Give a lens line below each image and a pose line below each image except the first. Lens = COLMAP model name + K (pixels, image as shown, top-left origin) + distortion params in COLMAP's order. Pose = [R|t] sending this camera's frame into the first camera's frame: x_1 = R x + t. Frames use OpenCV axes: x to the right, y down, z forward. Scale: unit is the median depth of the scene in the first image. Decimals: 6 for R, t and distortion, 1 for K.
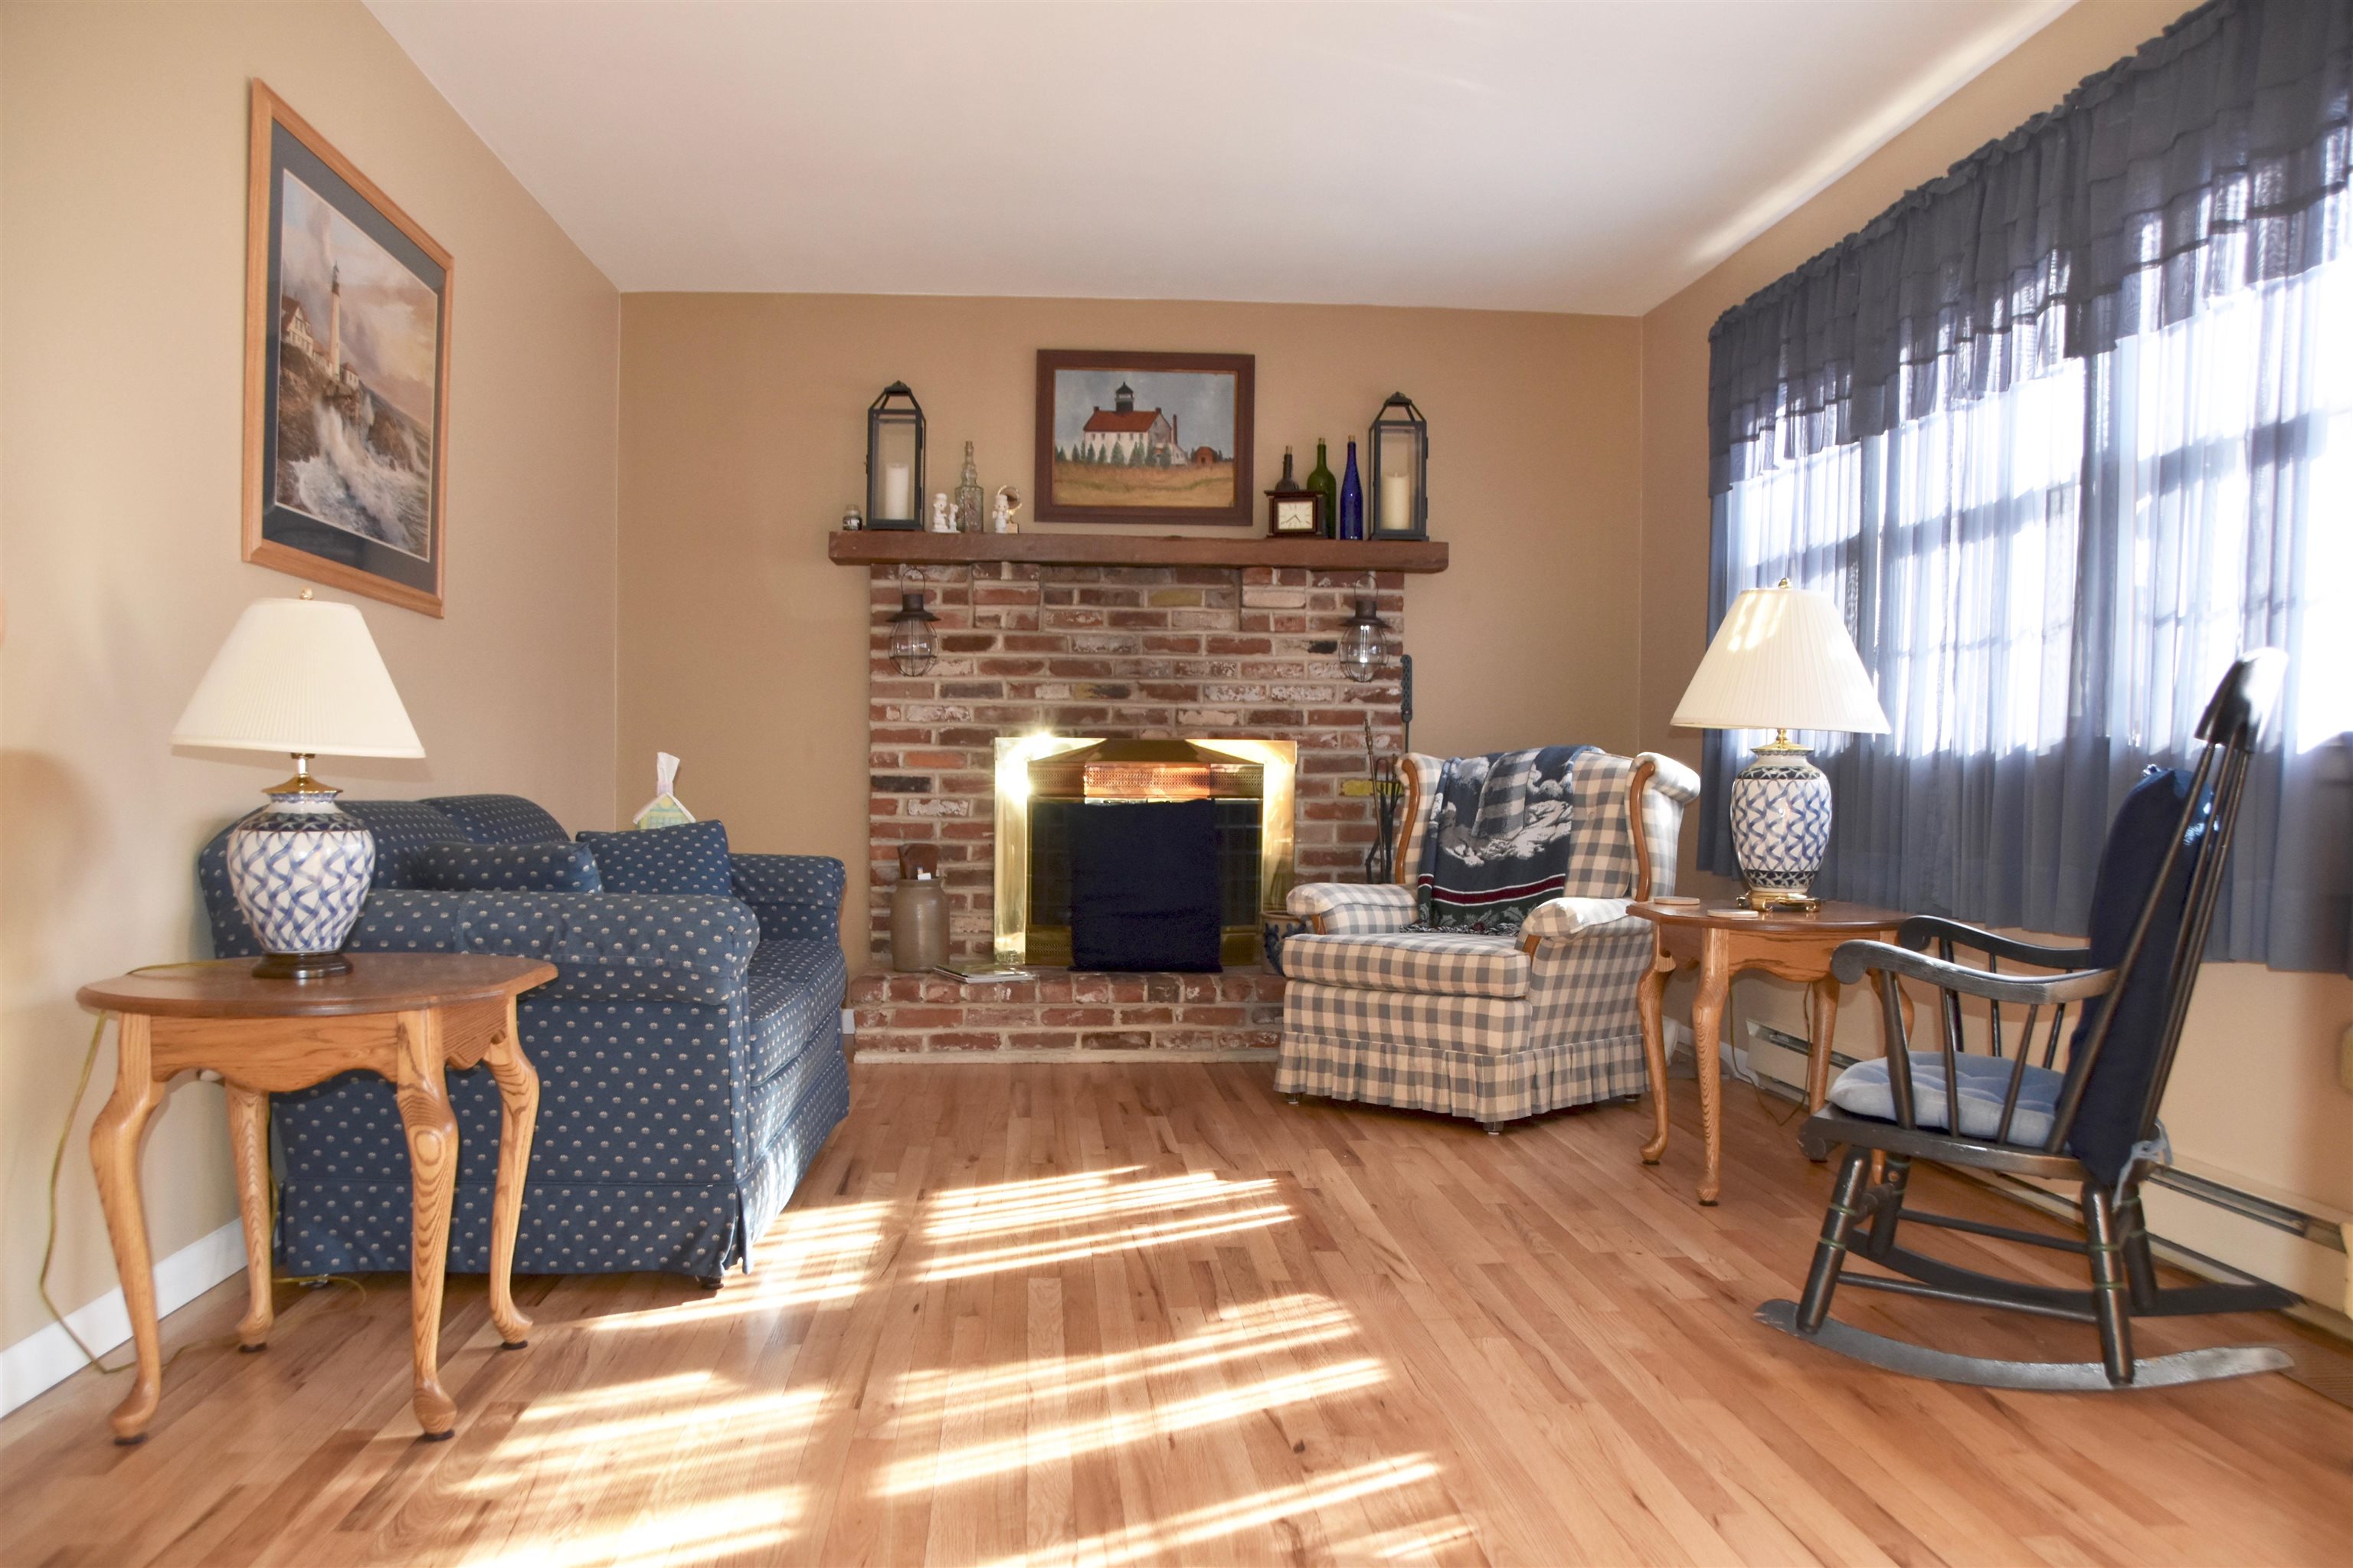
lens RADIAL K [[1864.0, 0, 1212.6], [0, 1864.0, 835.3], [0, 0, 1]] dist [-0.154817, 0.149647]
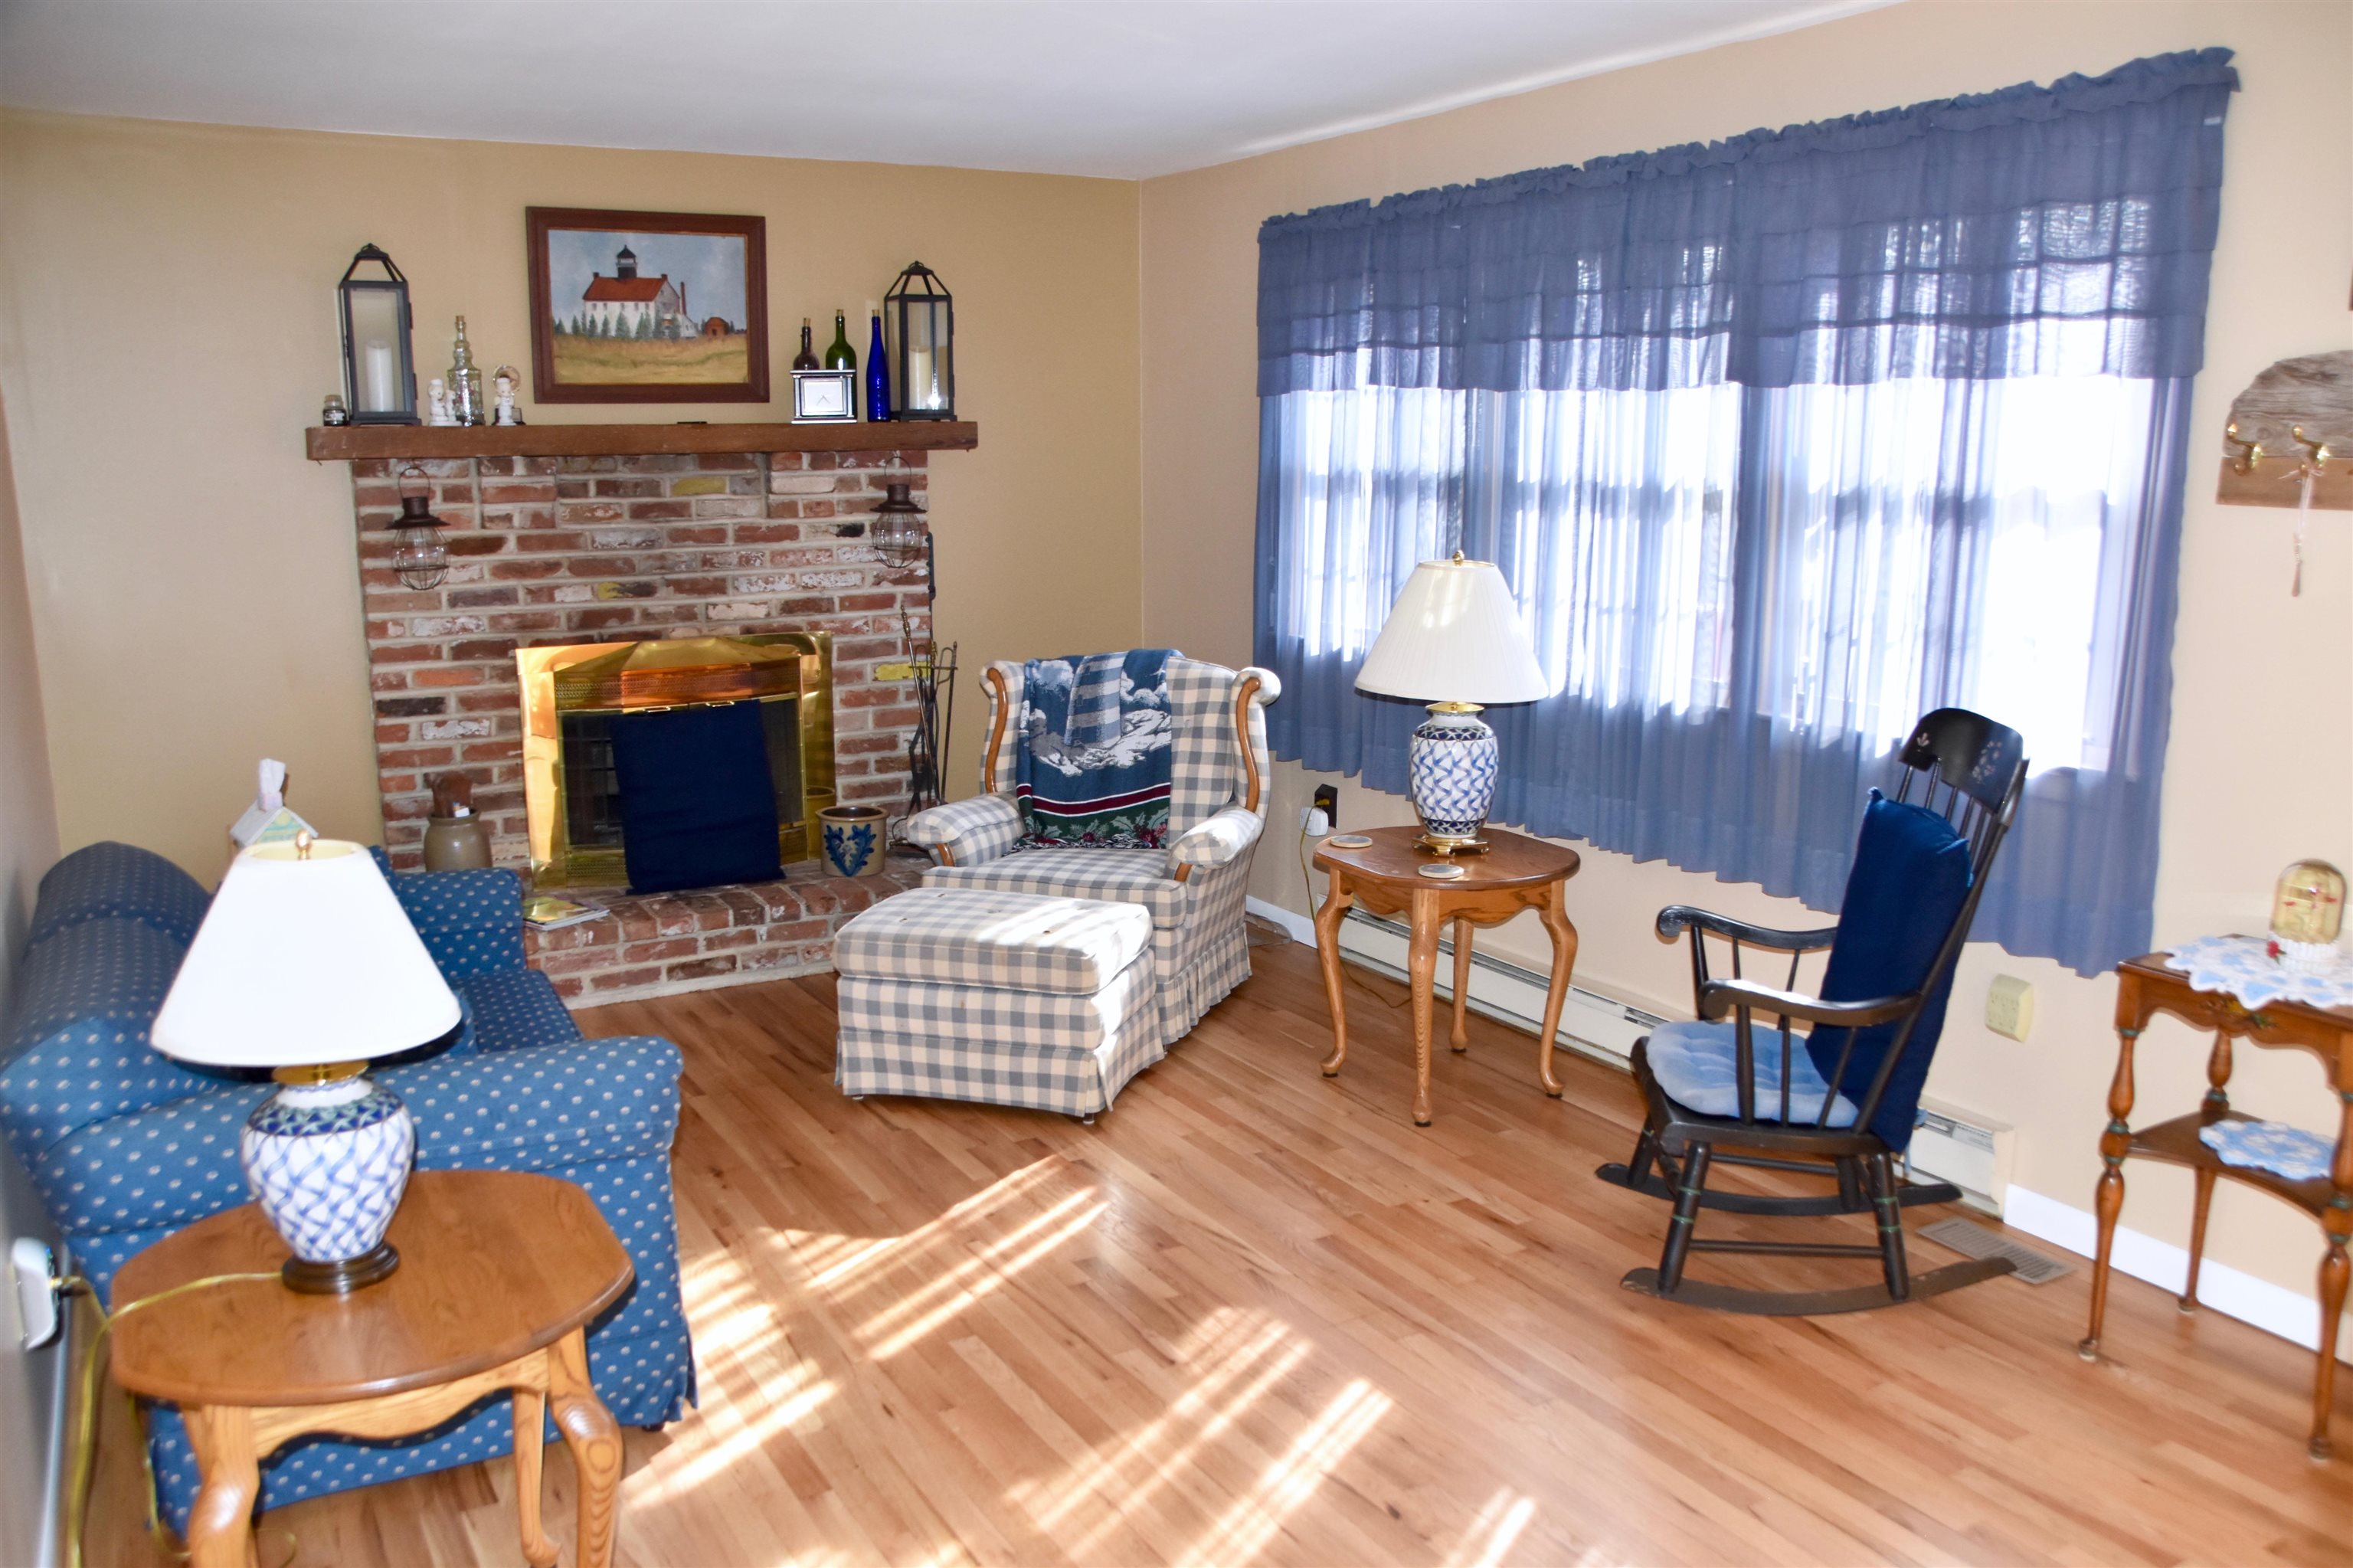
lens RADIAL K [[1864.0, 0, 1212.6], [0, 1864.0, 835.3], [0, 0, 1]] dist [-0.154817, 0.149647]
pose [[0.903019, -0.098030, 0.418266, -0.193277], [0.025146, 0.984009, 0.176336, -0.112638], [-0.428864, -0.148717, 0.891044, 0.039212]]
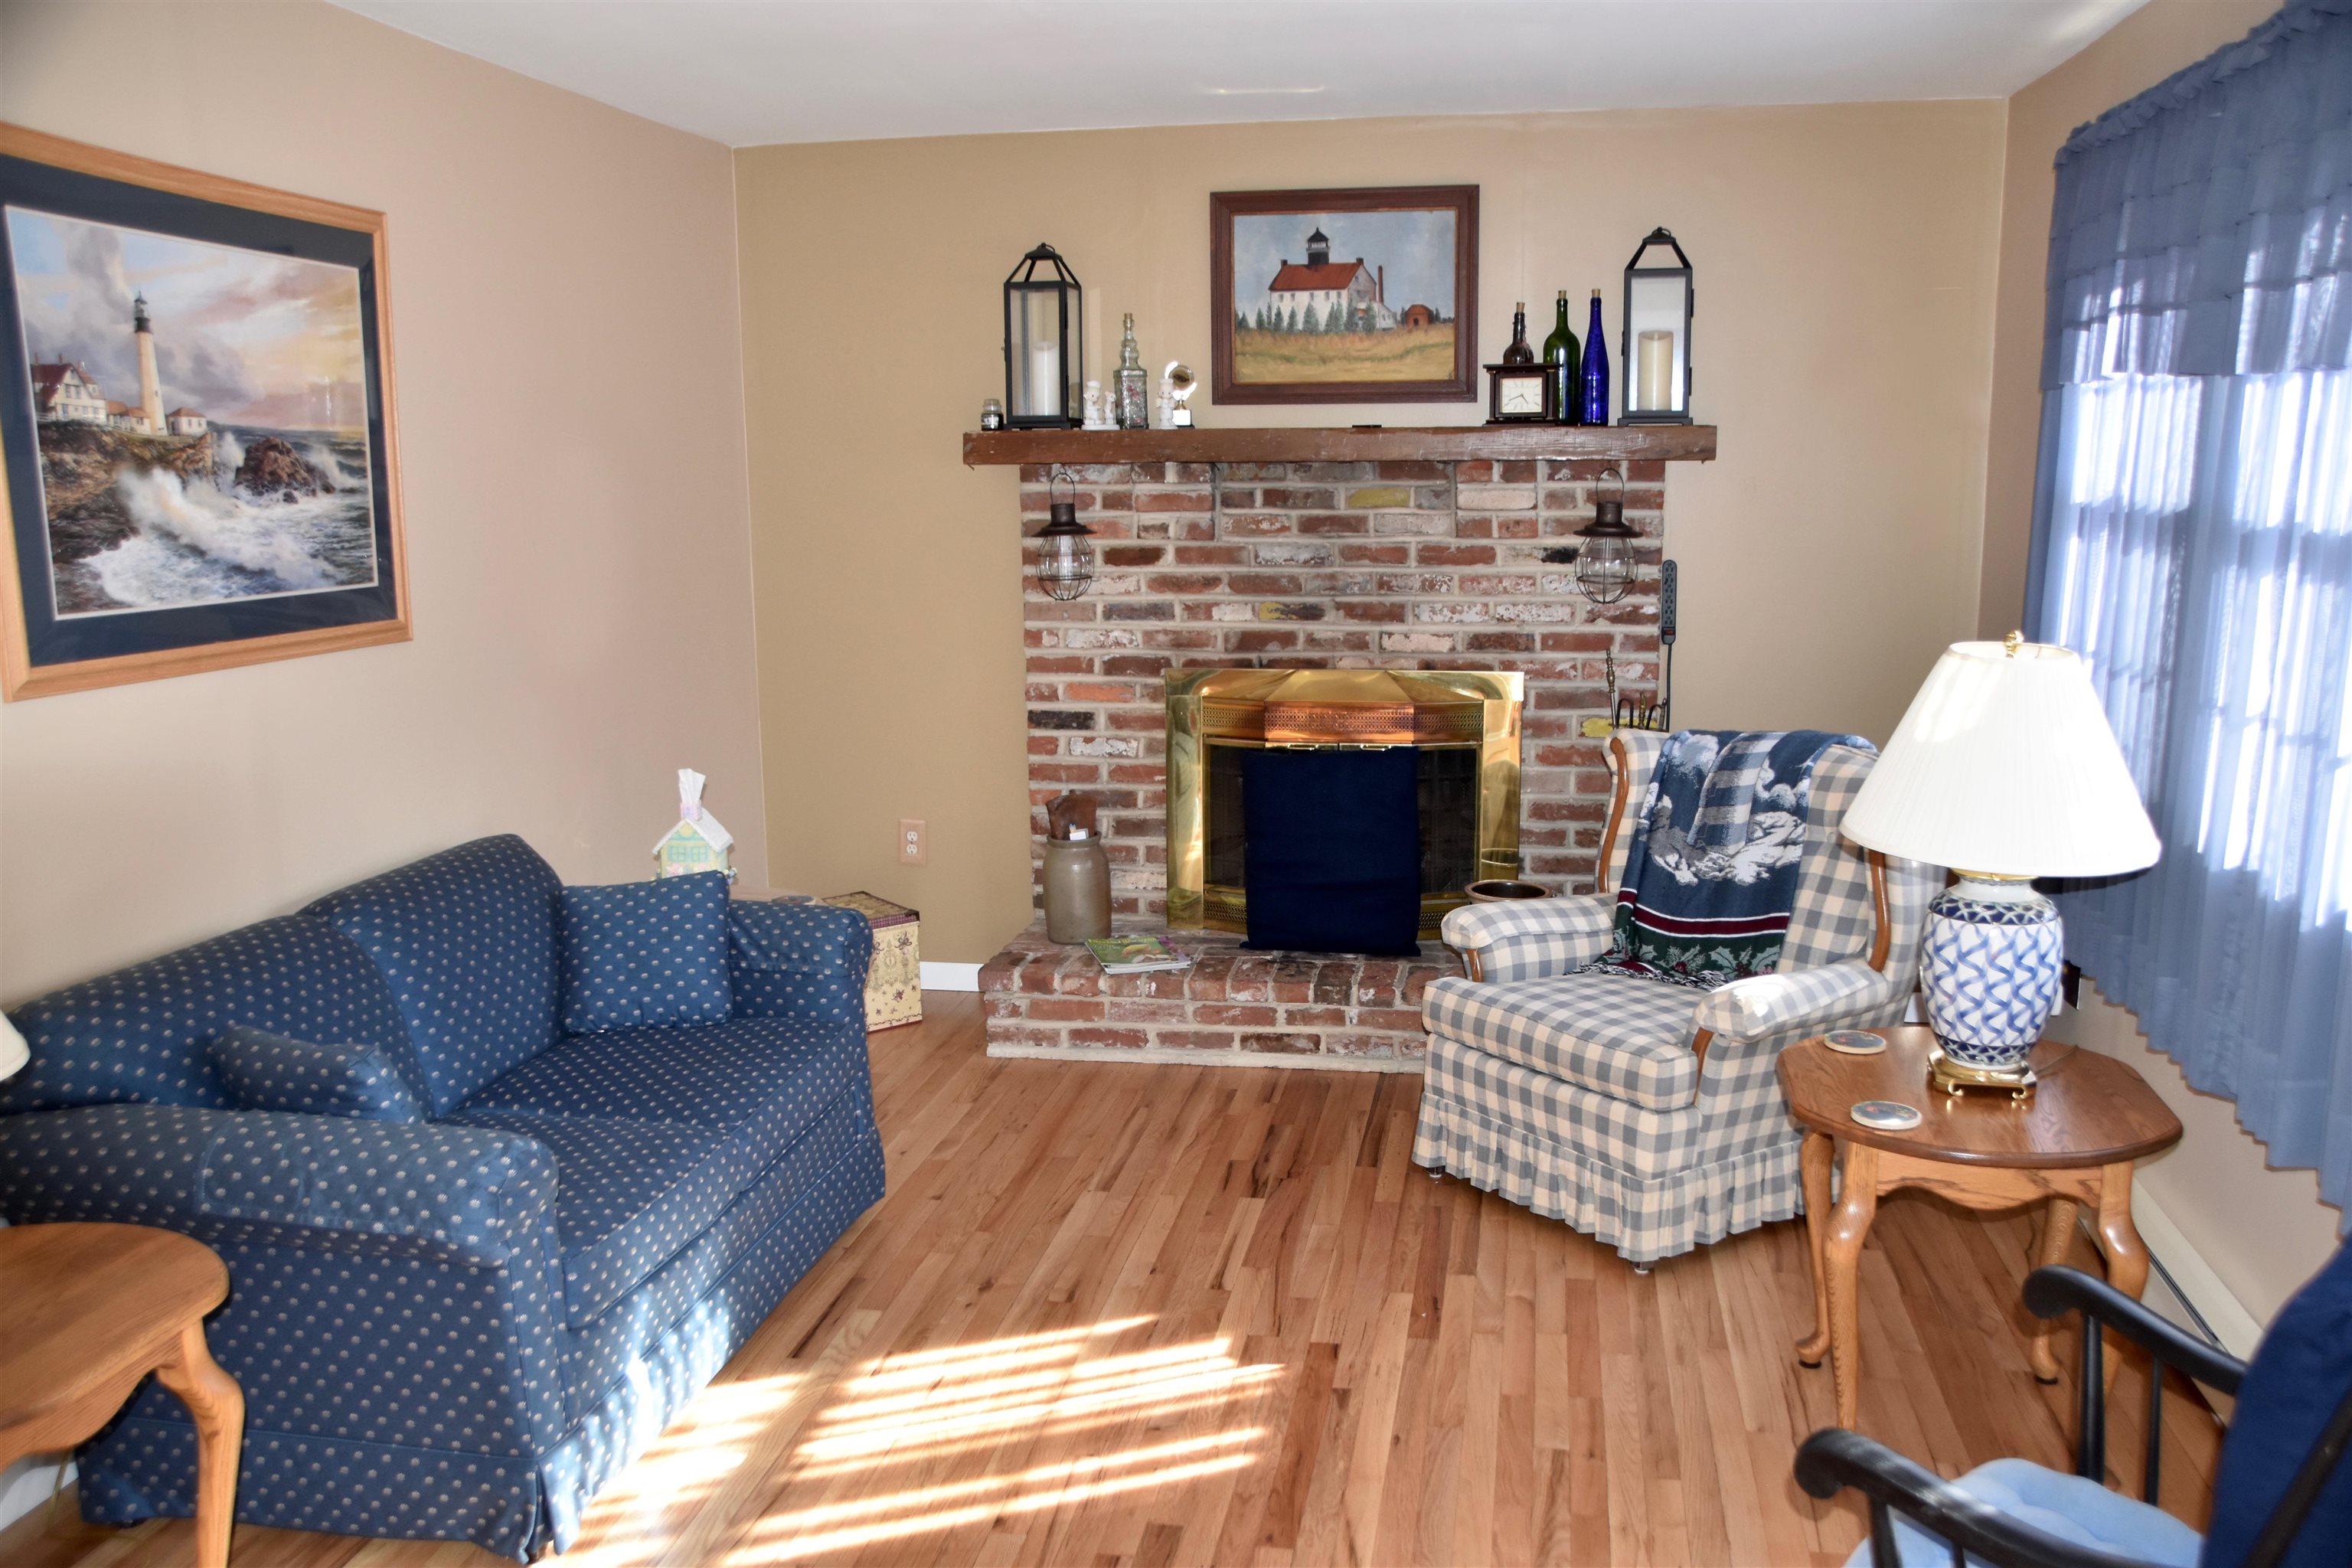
lens RADIAL K [[1959.3, 0, 1226.4], [0, 1959.3, 835.7], [0, 0, 1]] dist [-0.137299, 0.177082]
pose [[0.969467, 0.031045, -0.243249, 0.131873], [0.008444, 0.987140, 0.159637, -0.120299], [0.245077, -0.156816, 0.956737, 0.136650]]
